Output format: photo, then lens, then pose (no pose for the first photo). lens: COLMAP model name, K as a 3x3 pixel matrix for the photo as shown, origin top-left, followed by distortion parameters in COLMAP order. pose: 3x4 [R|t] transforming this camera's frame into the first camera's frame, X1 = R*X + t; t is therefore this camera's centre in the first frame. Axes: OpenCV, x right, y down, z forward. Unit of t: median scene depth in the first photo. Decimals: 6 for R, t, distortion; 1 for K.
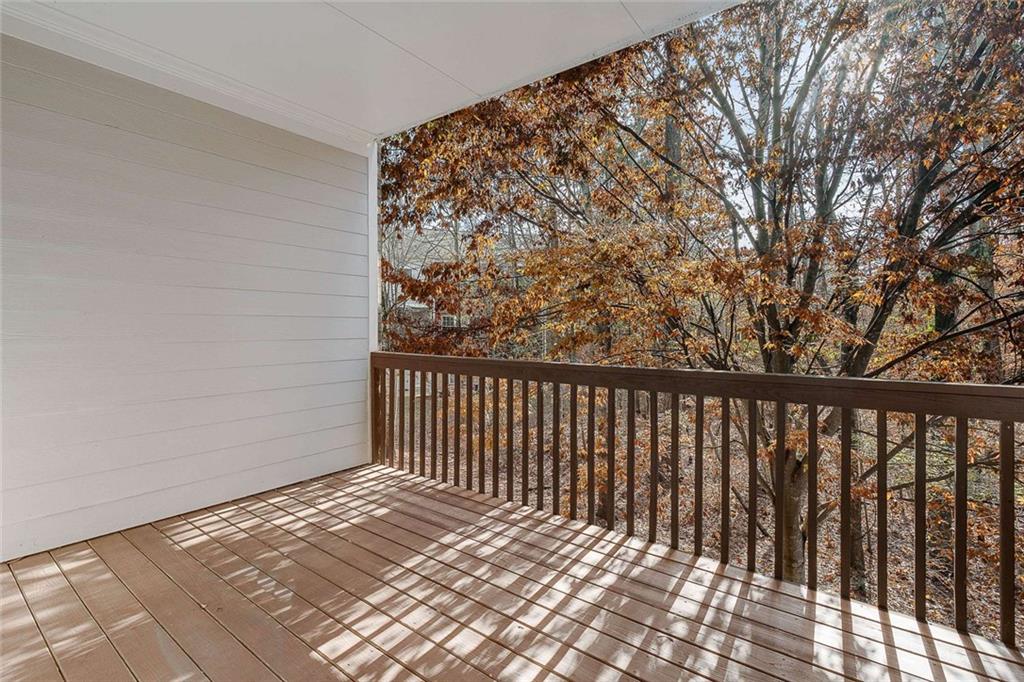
lens RADIAL K [[459.2, 0, 515.6], [0, 459.2, 324.1], [0, 0, 1]] dist [-0.000784, 0.000350]
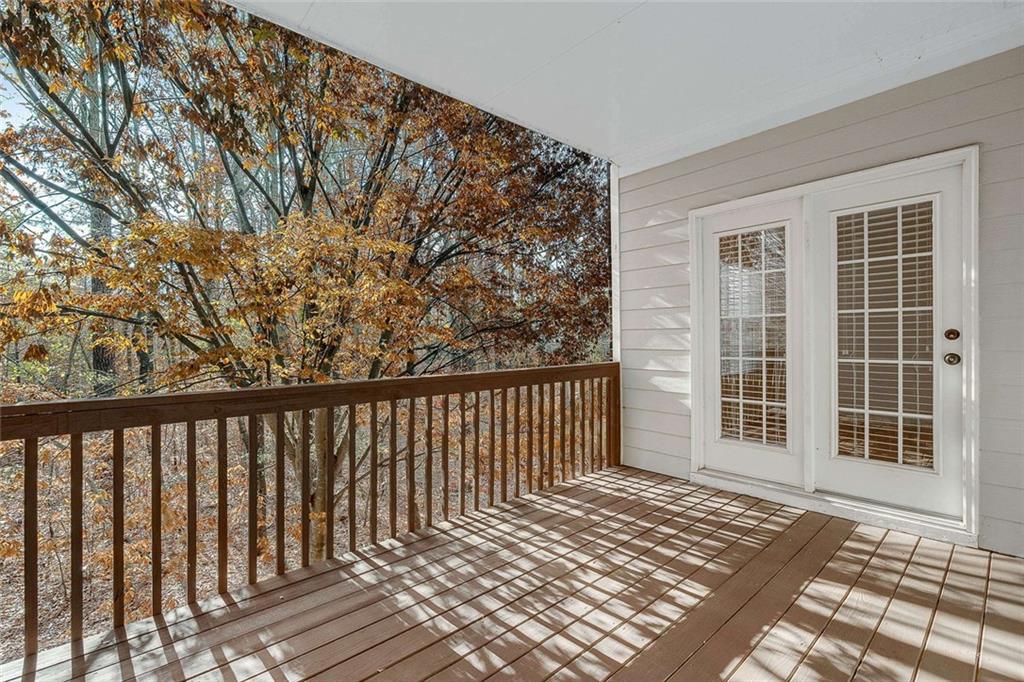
lens RADIAL K [[459.2, 0, 513.6], [0, 459.2, 341.2], [0, 0, 1]] dist [-0.000784, 0.000350]
pose [[0.187454, -0.007425, 0.982245, -1.145046], [-0.005338, 0.999949, 0.008578, -0.007498], [-0.982259, -0.006852, 0.187405, 0.818895]]
